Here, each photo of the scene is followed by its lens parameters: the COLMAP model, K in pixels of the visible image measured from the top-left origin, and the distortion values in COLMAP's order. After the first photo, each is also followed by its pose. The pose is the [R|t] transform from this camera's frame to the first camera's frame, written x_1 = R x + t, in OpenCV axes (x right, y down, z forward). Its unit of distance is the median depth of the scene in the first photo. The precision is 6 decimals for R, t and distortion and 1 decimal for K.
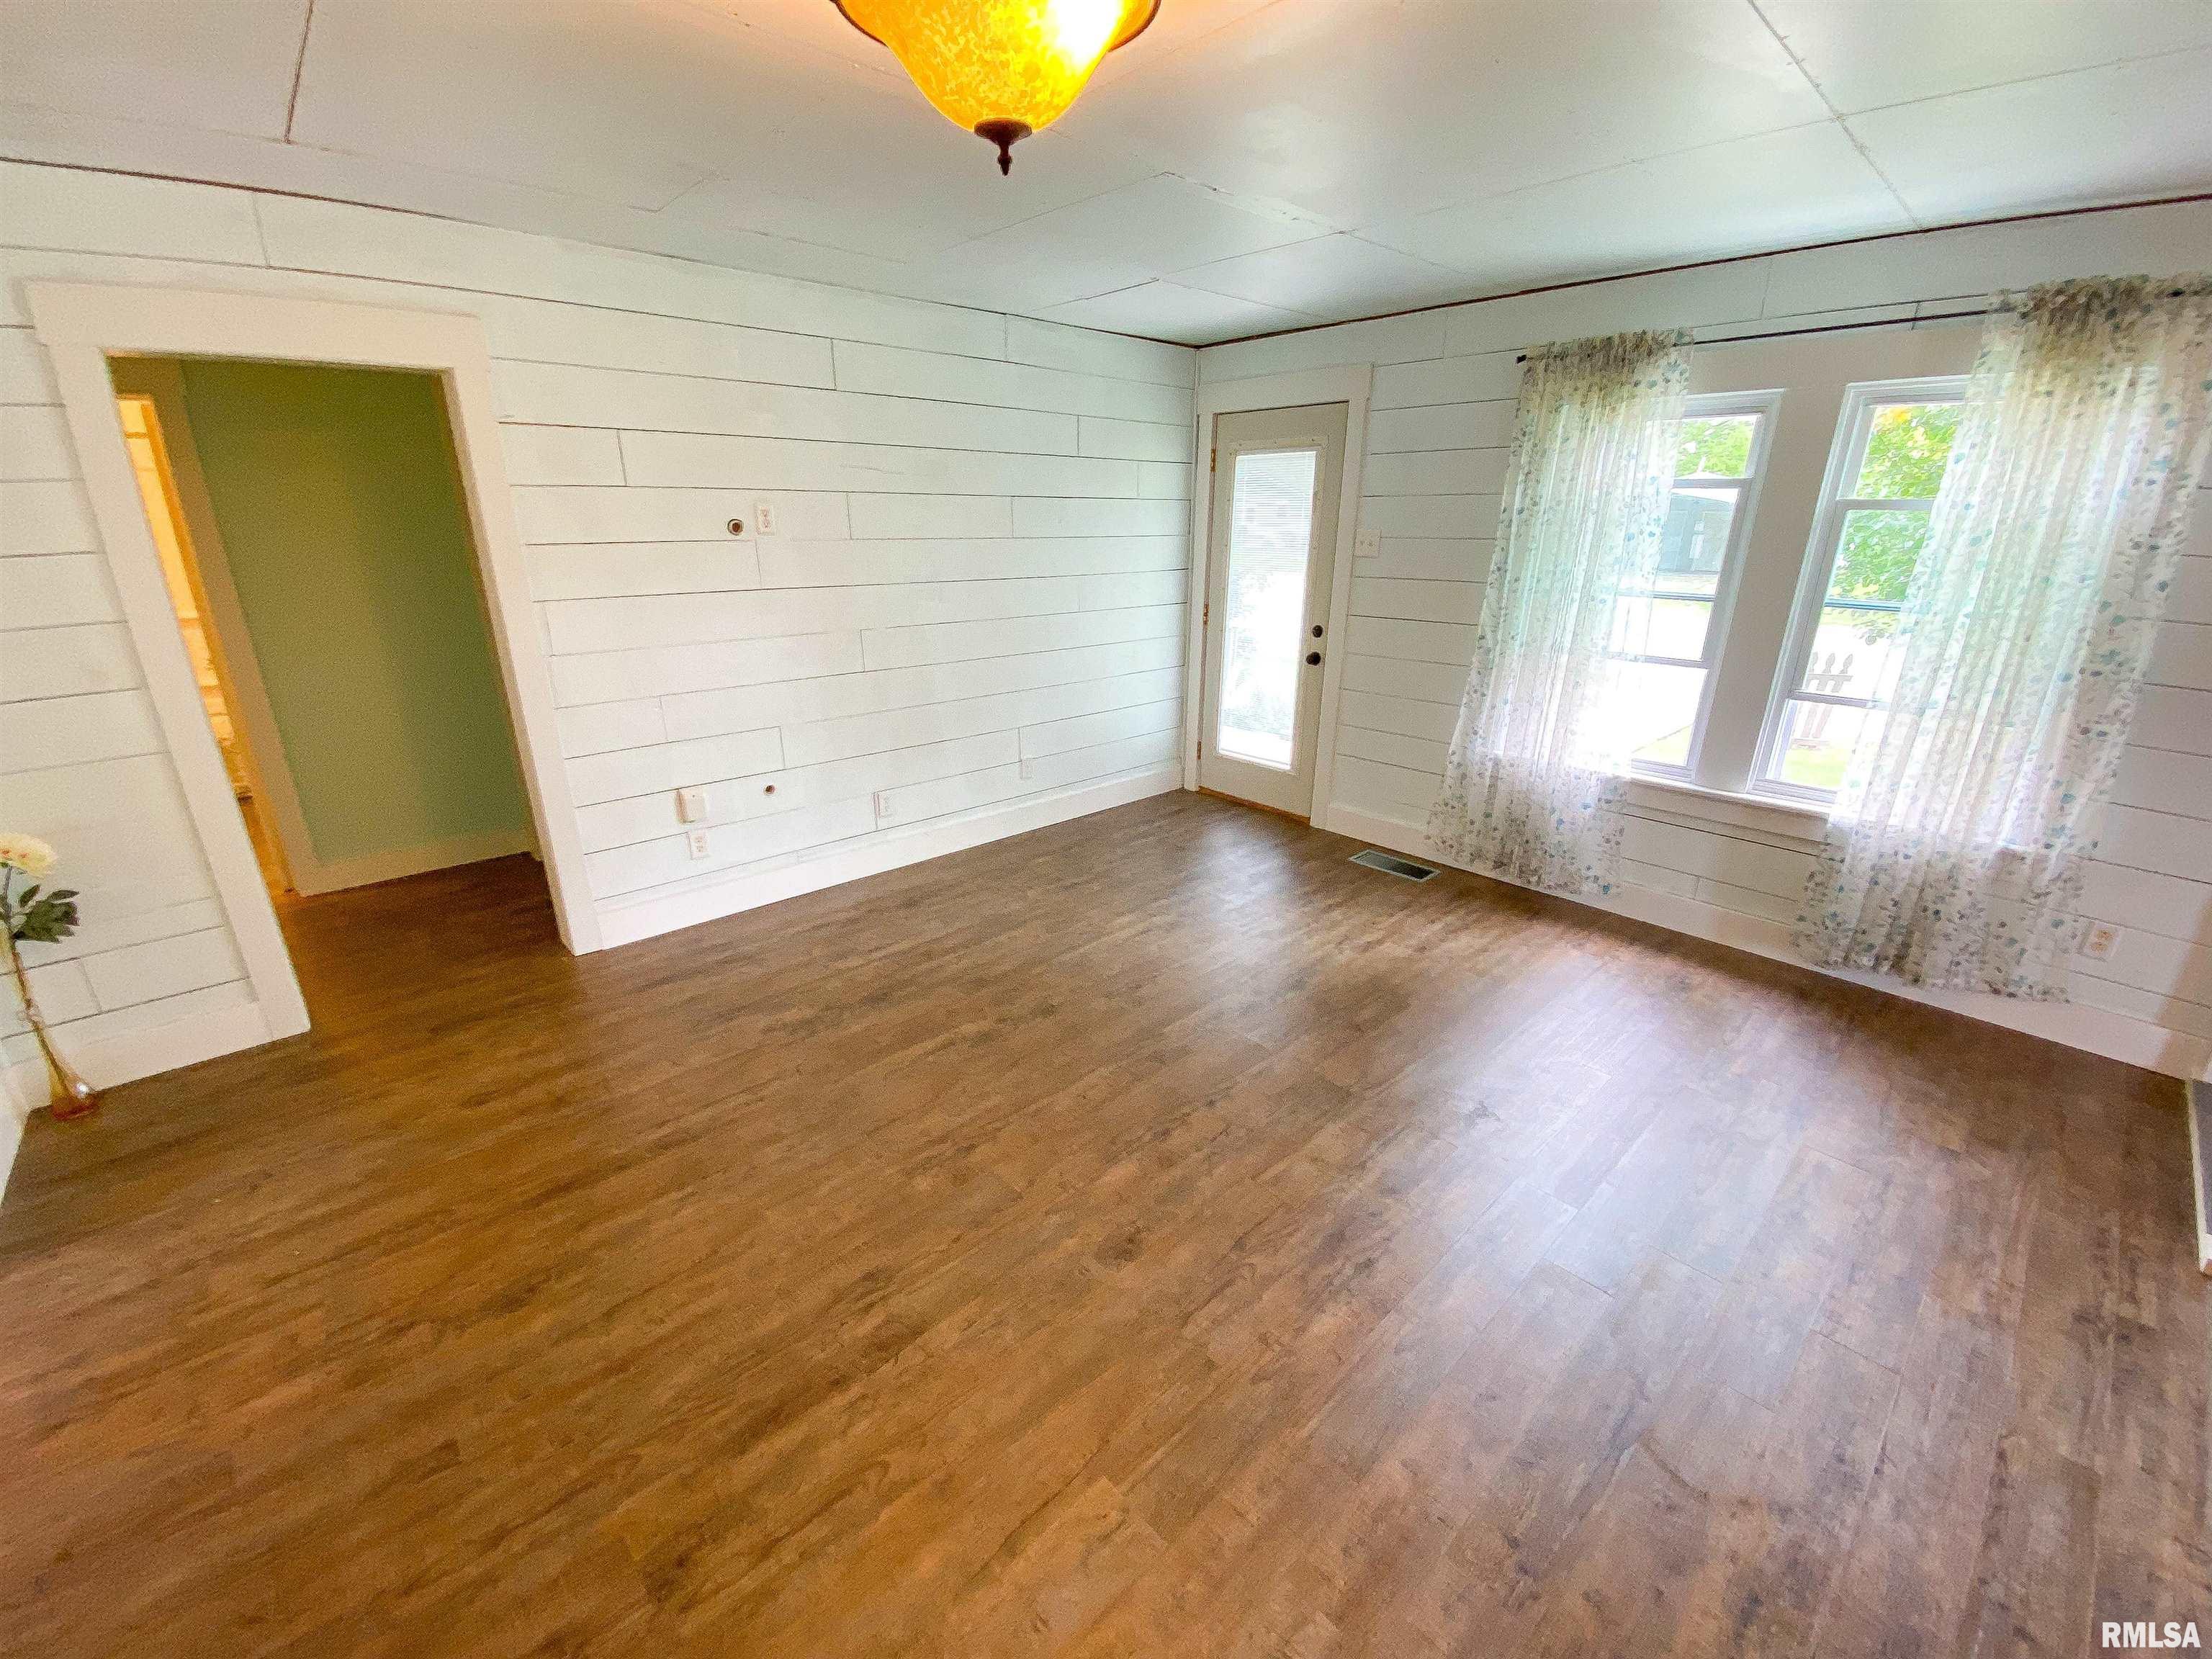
lens RADIAL K [[910.1, 0, 1110.4], [0, 910.1, 840.0], [0, 0, 1]] dist [0.021547, -0.022137]
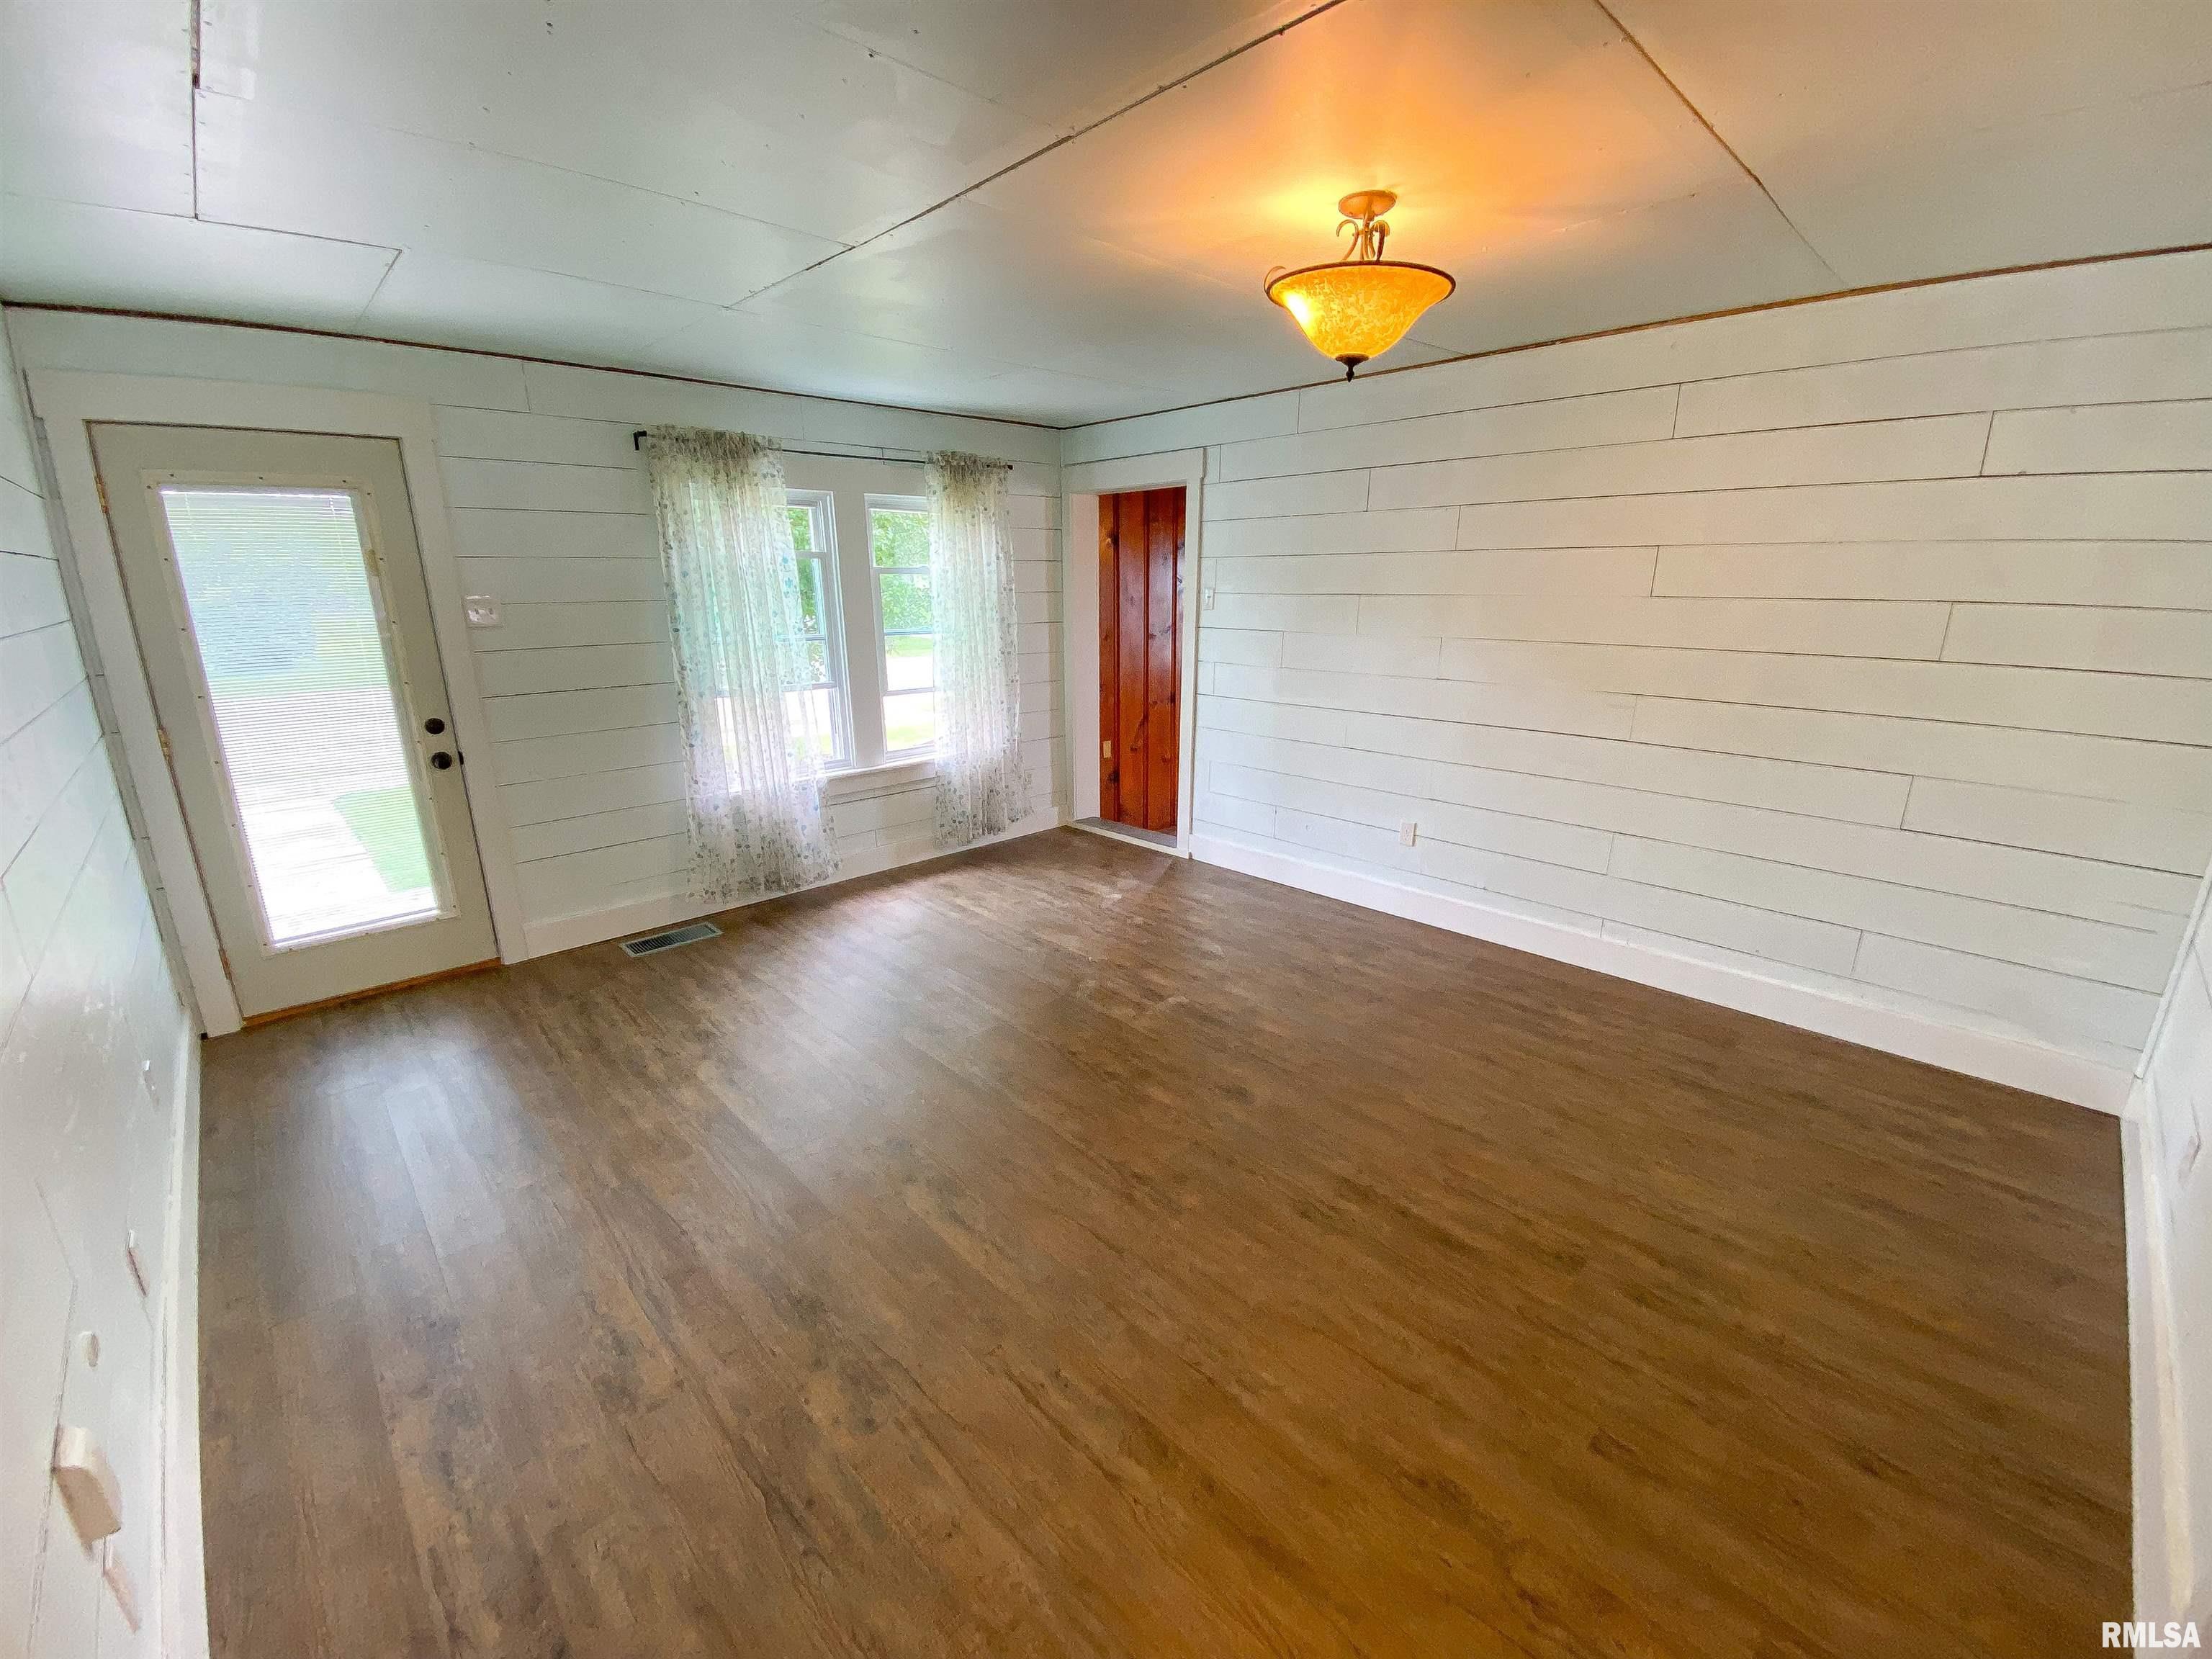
lens RADIAL K [[910.1, 0, 1110.4], [0, 910.1, 840.0], [0, 0, 1]] dist [0.021547, -0.022137]
pose [[-0.040148, -0.278783, 0.959514, -0.850044], [0.339607, 0.899314, 0.275502, -0.246060], [-0.939710, 0.336919, 0.058571, 0.688316]]
